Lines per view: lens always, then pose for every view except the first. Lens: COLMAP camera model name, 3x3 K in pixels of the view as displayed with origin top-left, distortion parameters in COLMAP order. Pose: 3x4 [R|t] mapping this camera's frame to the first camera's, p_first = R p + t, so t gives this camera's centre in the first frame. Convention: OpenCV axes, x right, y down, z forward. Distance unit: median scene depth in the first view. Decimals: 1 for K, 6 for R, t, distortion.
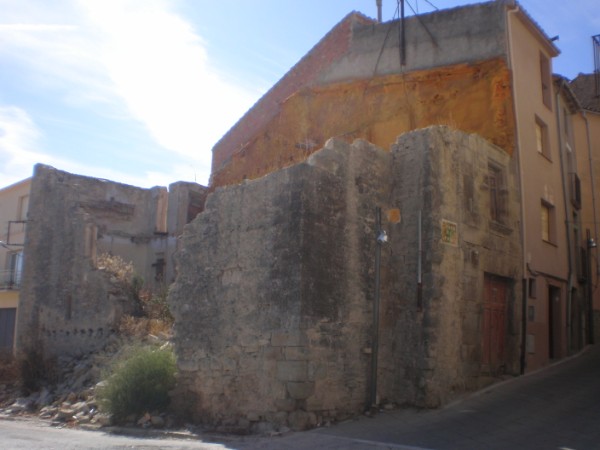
lens RADIAL K [[682.8, 0, 300.0], [0, 682.8, 225.0], [0, 0, 1]] dist [-0.016456, -0.486596]
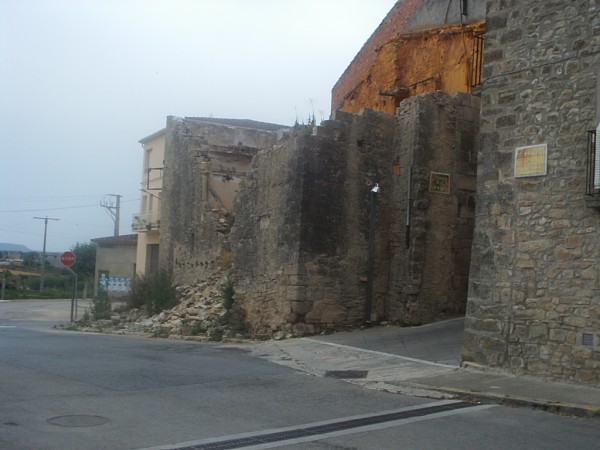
lens RADIAL K [[772.7, 0, 329.6], [0, 772.7, 234.1], [0, 0, 1]] dist [-0.069317, 0.024334]
pose [[0.966805, -0.008331, -0.255379, 0.374347], [0.038456, 0.992828, 0.113196, -0.059616], [0.252605, -0.119259, 0.960192, -0.361500]]
